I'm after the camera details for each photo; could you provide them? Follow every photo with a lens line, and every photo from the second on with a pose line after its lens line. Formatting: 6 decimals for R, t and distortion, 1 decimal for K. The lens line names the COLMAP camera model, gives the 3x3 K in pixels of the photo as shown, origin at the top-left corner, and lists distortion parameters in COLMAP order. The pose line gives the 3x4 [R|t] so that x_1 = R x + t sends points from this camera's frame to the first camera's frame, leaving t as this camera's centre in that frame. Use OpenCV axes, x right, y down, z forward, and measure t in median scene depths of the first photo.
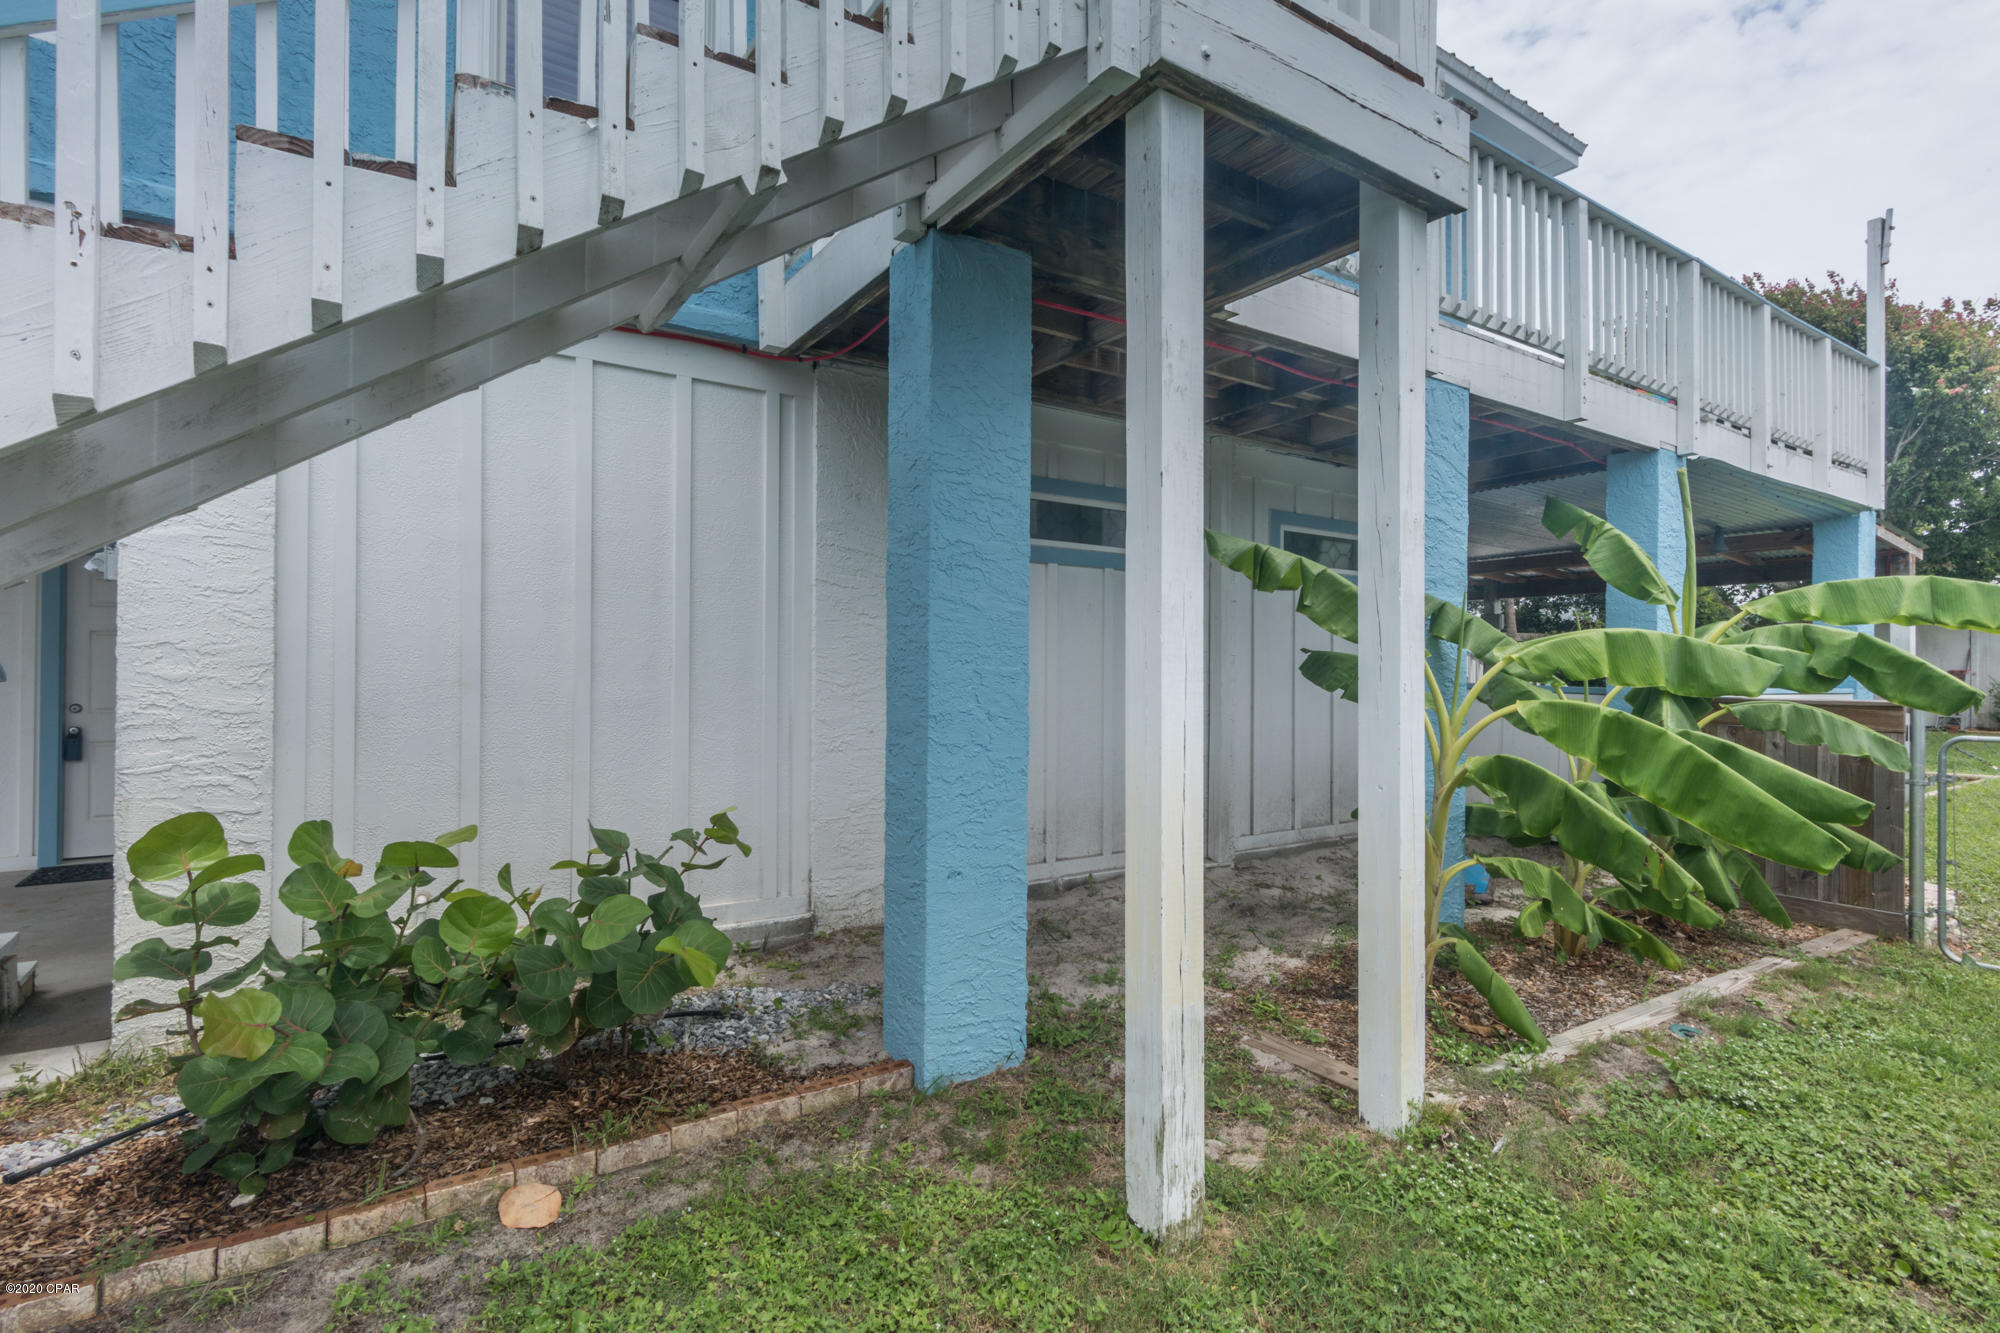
lens RADIAL K [[959.8, 0, 1001.8], [0, 959.8, 665.9], [0, 0, 1]] dist [-0.002213, -0.000243]
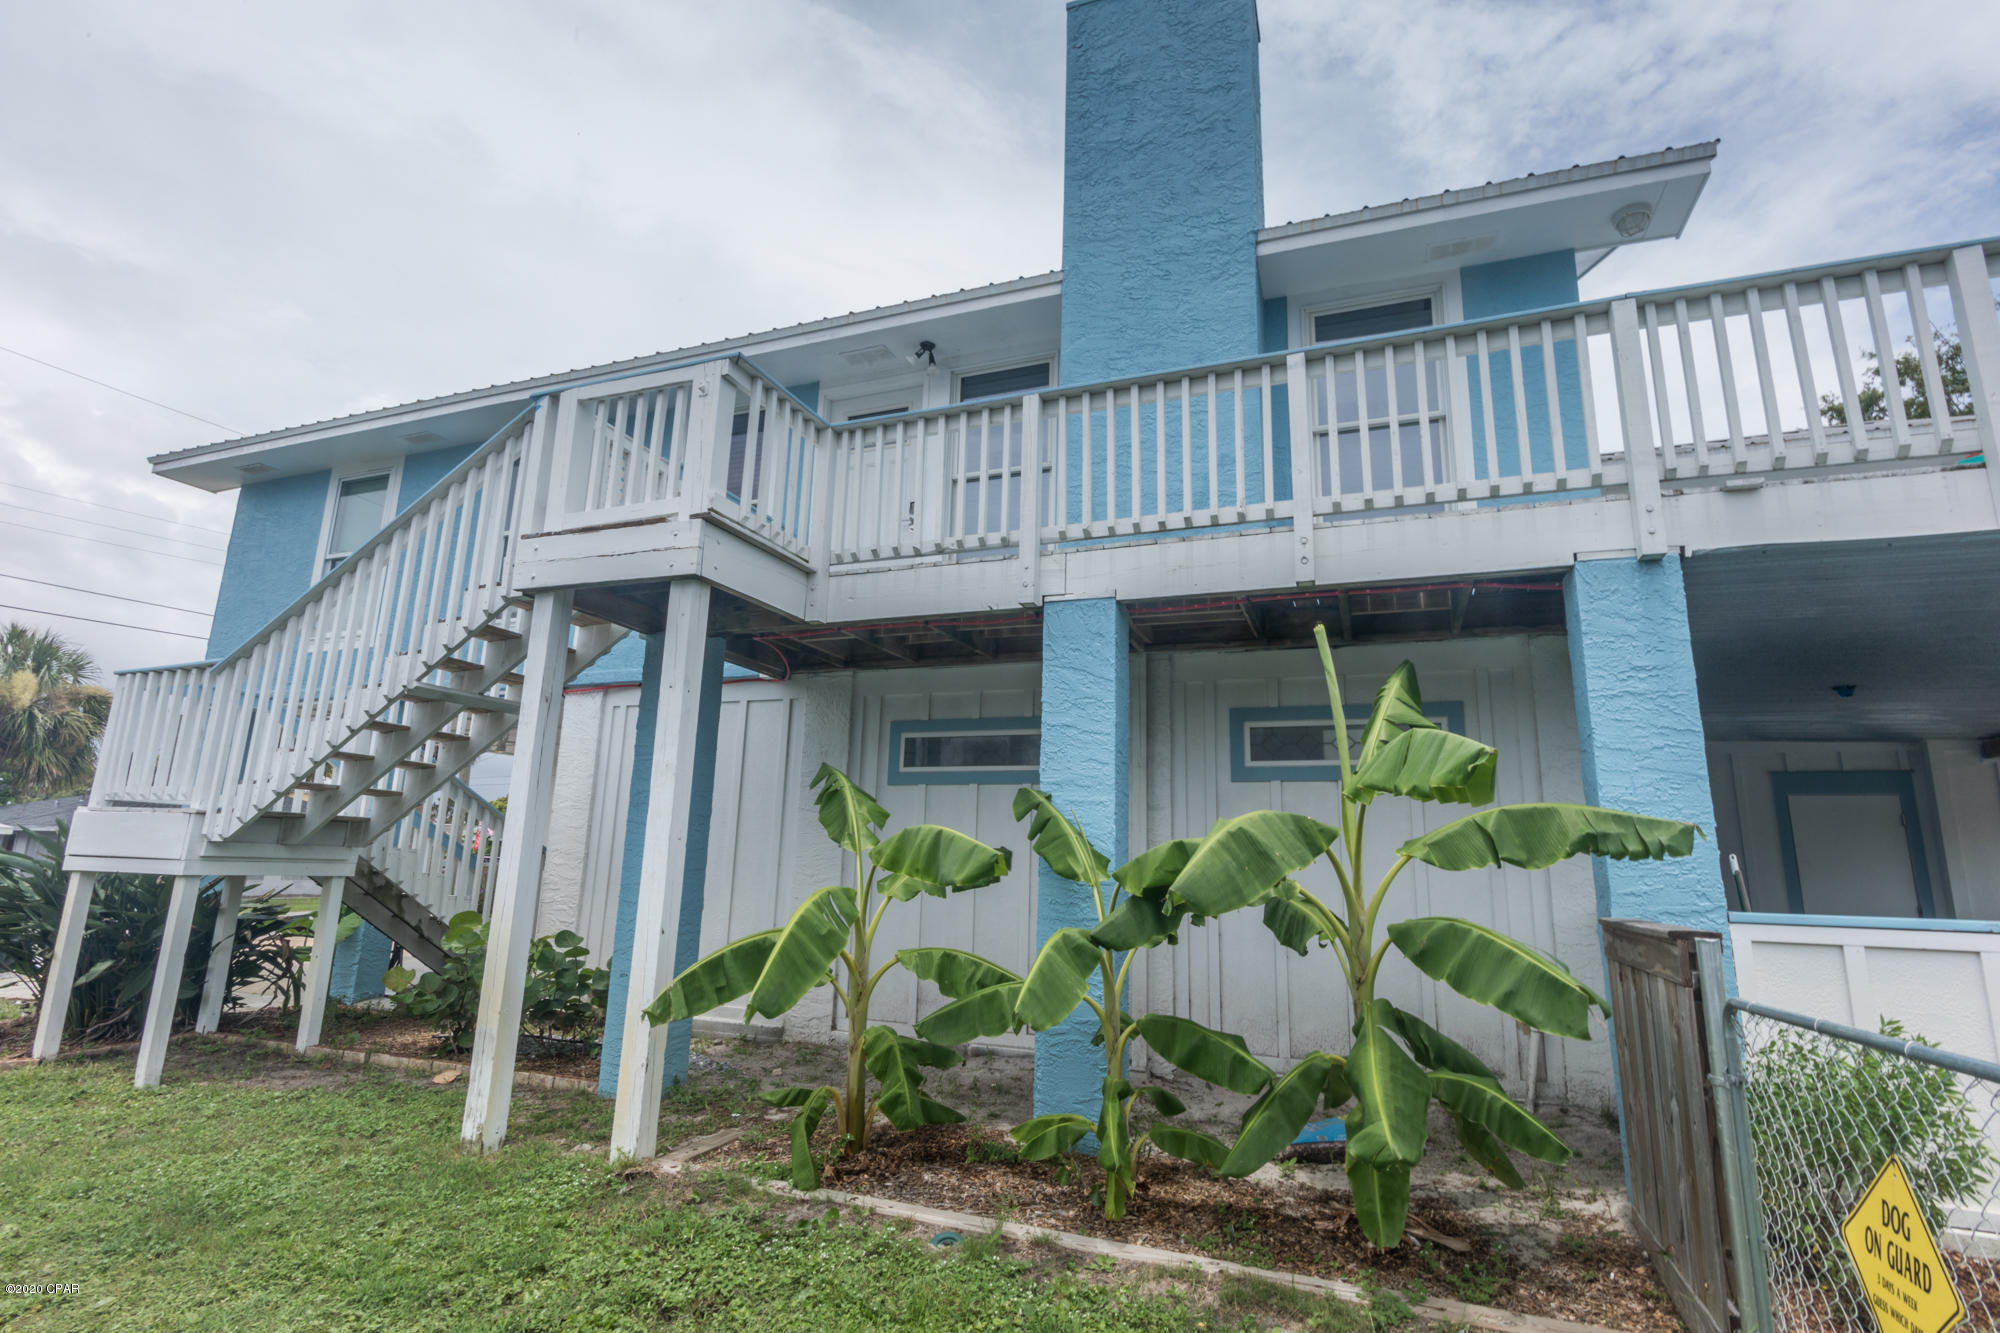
lens RADIAL K [[959.2, 0, 1002.5], [0, 959.2, 662.5], [0, 0, 1]] dist [0.001568, 0.000051]
pose [[0.583192, -0.162924, -0.795828, 1.351770], [-0.017426, 0.976946, -0.212773, 0.009268], [0.812148, 0.137956, 0.566908, 0.334828]]
